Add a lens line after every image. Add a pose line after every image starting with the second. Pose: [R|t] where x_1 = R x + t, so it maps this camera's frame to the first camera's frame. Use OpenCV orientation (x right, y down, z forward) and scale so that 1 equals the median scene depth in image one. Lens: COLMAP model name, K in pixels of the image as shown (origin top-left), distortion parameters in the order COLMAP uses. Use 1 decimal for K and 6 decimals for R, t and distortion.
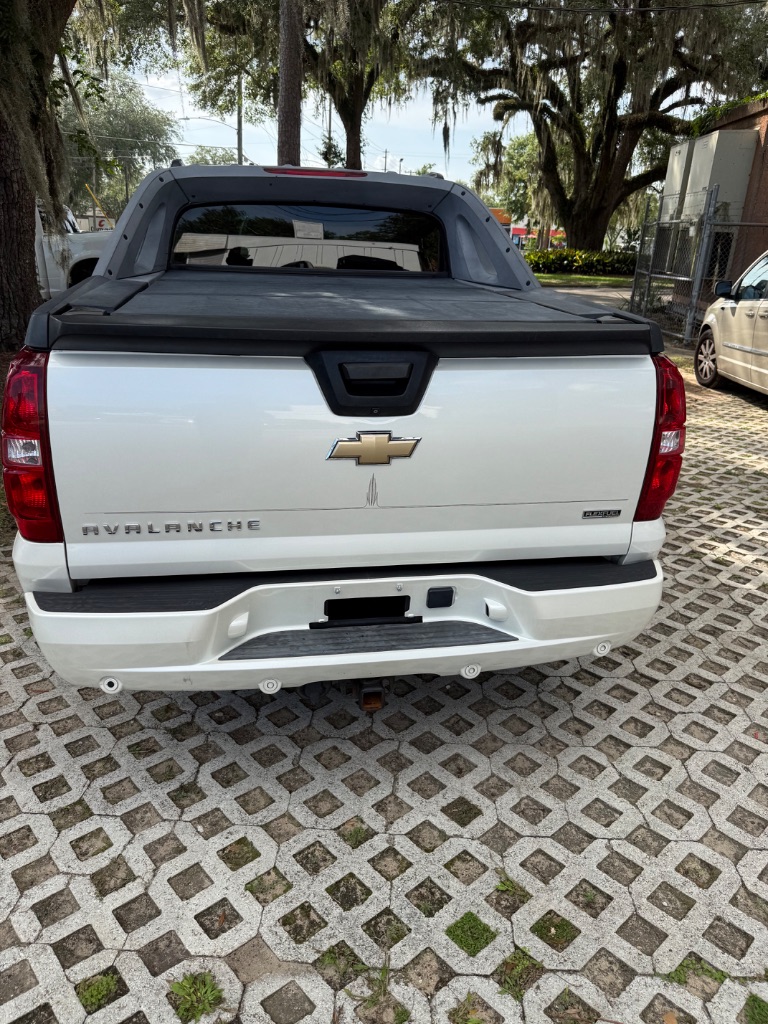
lens RADIAL K [[722.8, 0, 384.0], [0, 722.8, 512.0], [0, 0, 1]] dist [0.019347, -0.029974]
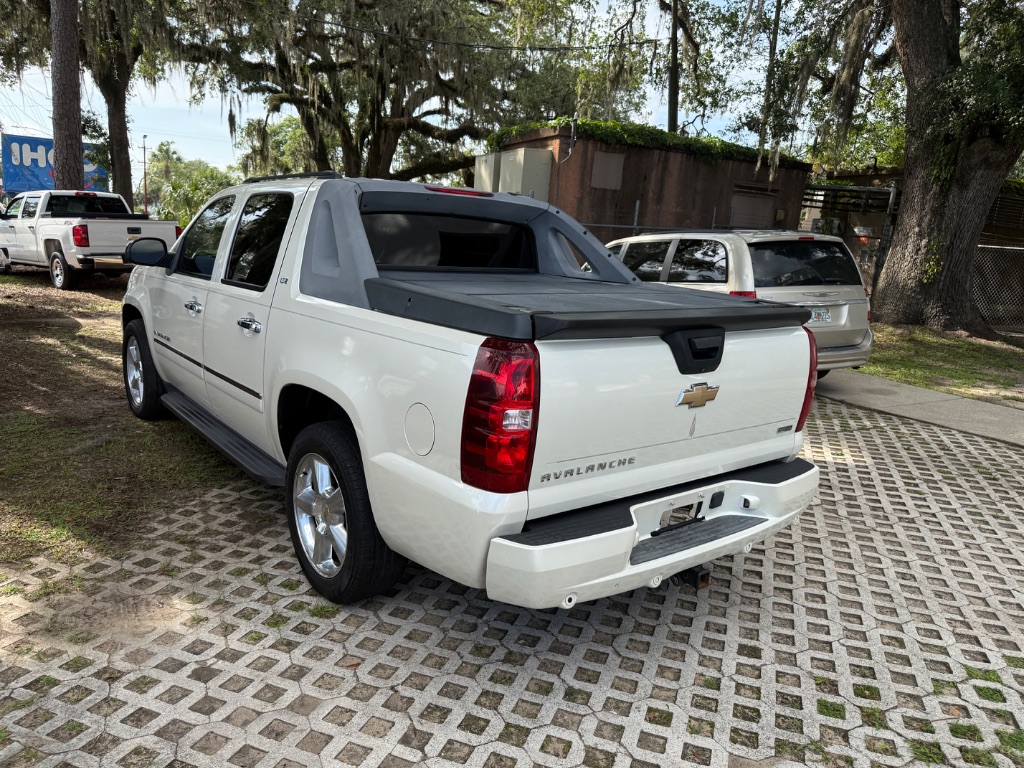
lens RADIAL K [[722.8, 0, 512.7], [0, 722.8, 401.4], [0, 0, 1]] dist [0.019347, -0.029974]
pose [[0.877210, -0.084347, 0.472640, -0.941051], [0.138987, 0.986907, -0.081835, -0.009958], [-0.459550, 0.137477, 0.877448, -0.079269]]
